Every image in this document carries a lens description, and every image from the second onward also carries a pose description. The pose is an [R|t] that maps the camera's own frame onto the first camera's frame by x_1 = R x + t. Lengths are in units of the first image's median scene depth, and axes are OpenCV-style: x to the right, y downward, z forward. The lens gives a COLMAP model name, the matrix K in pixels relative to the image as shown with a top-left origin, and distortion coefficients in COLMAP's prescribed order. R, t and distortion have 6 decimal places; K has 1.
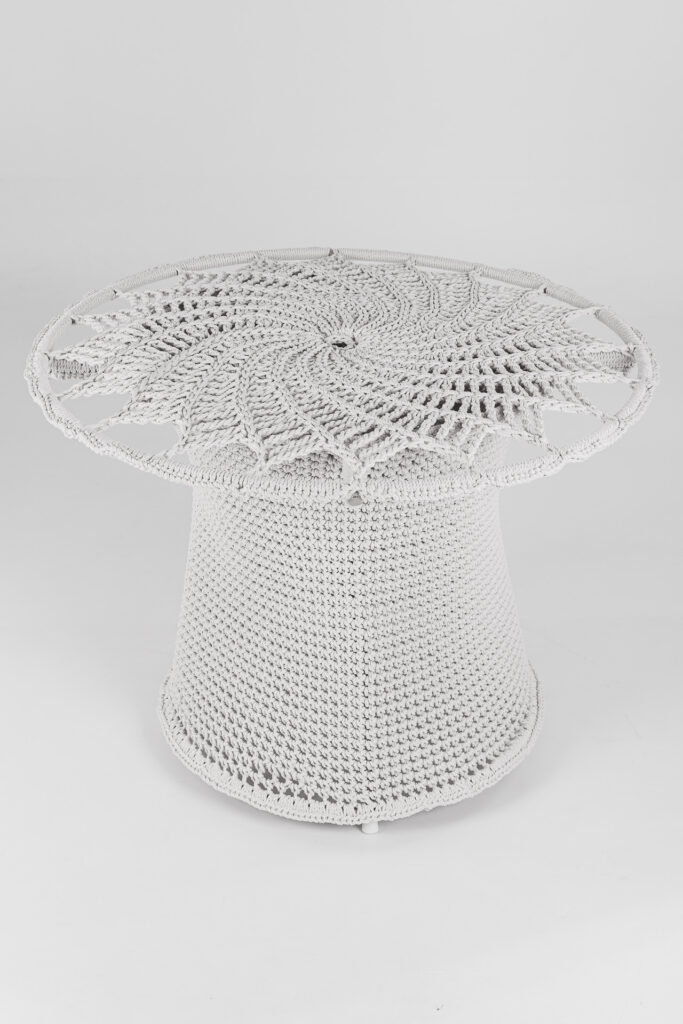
lens RADIAL K [[1497.7, 0, 332.9], [0, 1497.7, 513.7], [0, 0, 1]] dist [-0.007602, 0.155818]
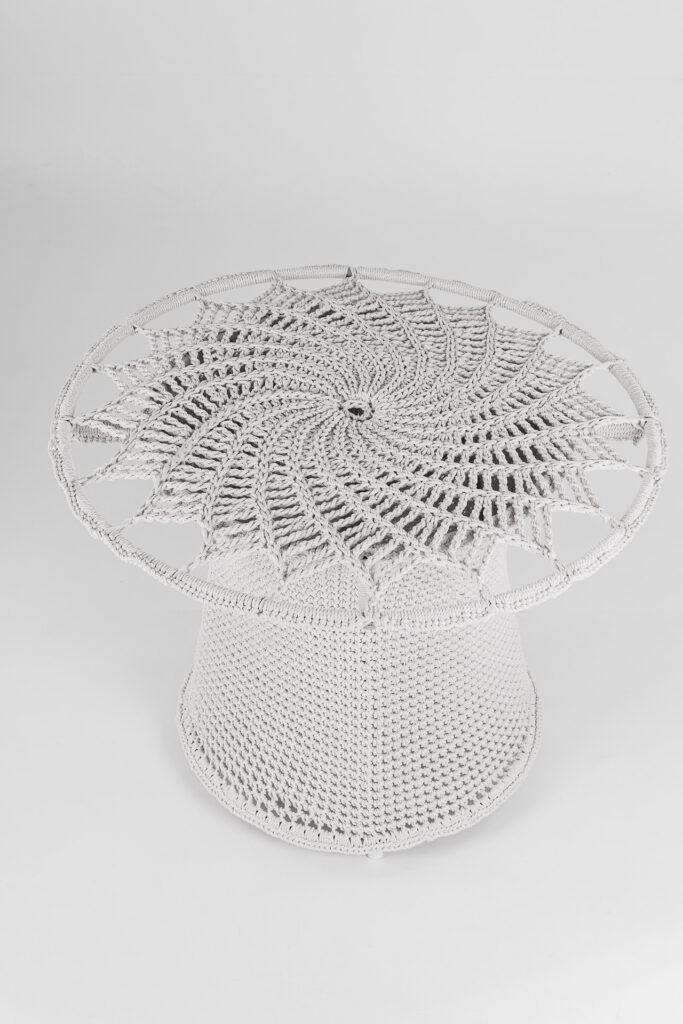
lens RADIAL K [[1497.7, 0, 332.9], [0, 1497.7, 513.7], [0, 0, 1]] dist [-0.007602, 0.155818]
pose [[0.999823, 0.018810, -0.000638, -0.009448], [-0.018383, 0.983276, 0.181192, -0.226966], [0.004036, -0.181148, 0.983448, -0.014448]]
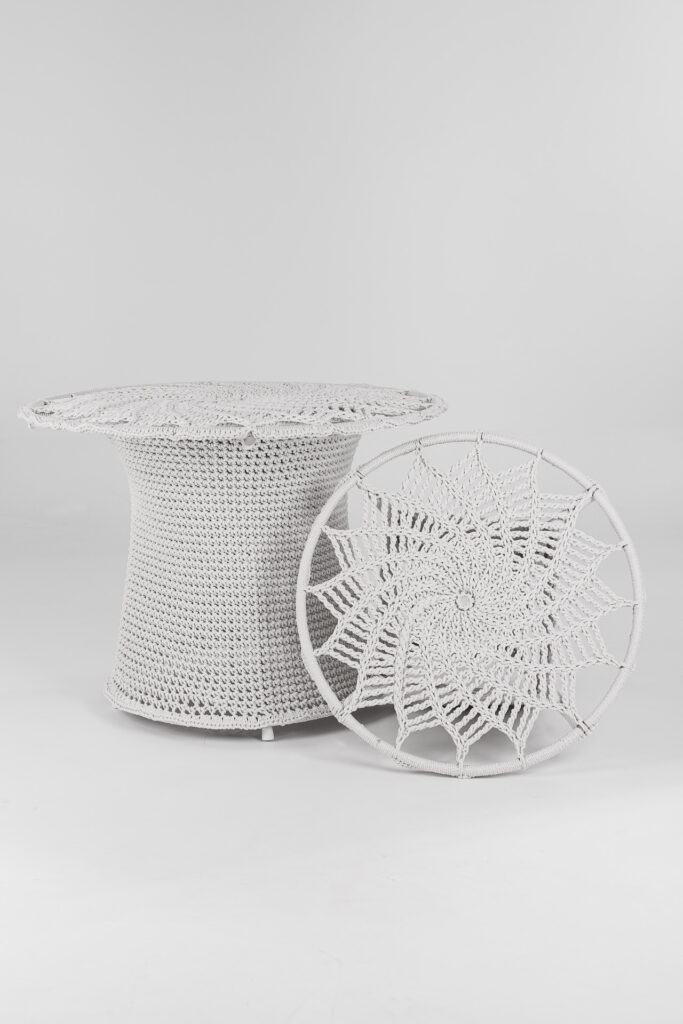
lens RADIAL K [[1497.7, 0, 332.9], [0, 1497.7, 513.7], [0, 0, 1]] dist [-0.007602, 0.155818]
pose [[0.995211, -0.030403, 0.092902, -0.036891], [0.057984, 0.948750, -0.310662, 0.447769], [-0.078696, 0.314561, 0.945970, -0.357753]]
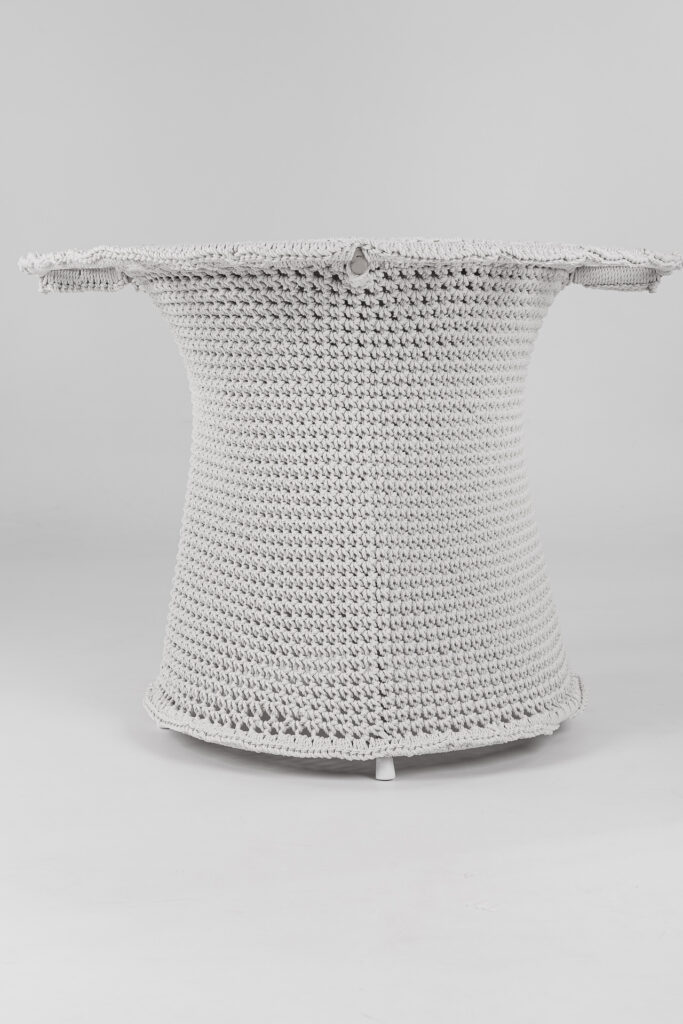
lens RADIAL K [[1497.7, 0, 332.9], [0, 1497.7, 513.7], [0, 0, 1]] dist [-0.007602, 0.155818]
pose [[0.999625, -0.005125, -0.026916, 0.018992], [-0.005351, 0.926918, -0.375225, 0.393411], [0.026872, 0.375228, 0.926543, 0.168783]]
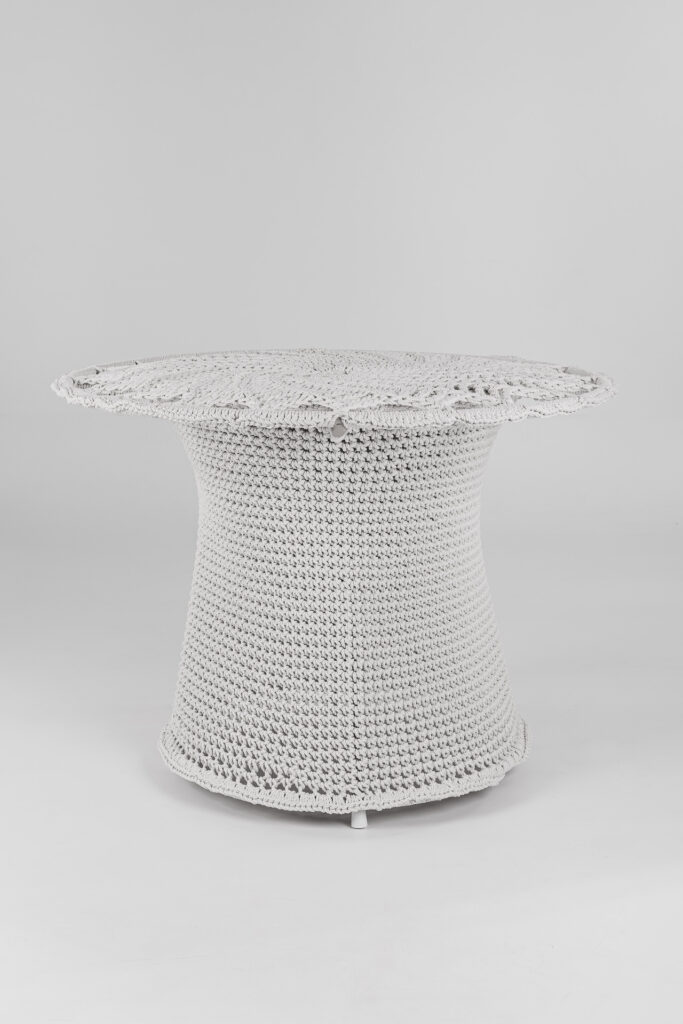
lens RADIAL K [[1497.7, 0, 332.9], [0, 1497.7, 513.7], [0, 0, 1]] dist [-0.007602, 0.155818]
pose [[0.999737, 0.002867, -0.022752, 0.029879], [-0.009467, 0.955257, -0.295626, 0.313386], [0.020887, 0.295763, 0.955033, -0.039436]]
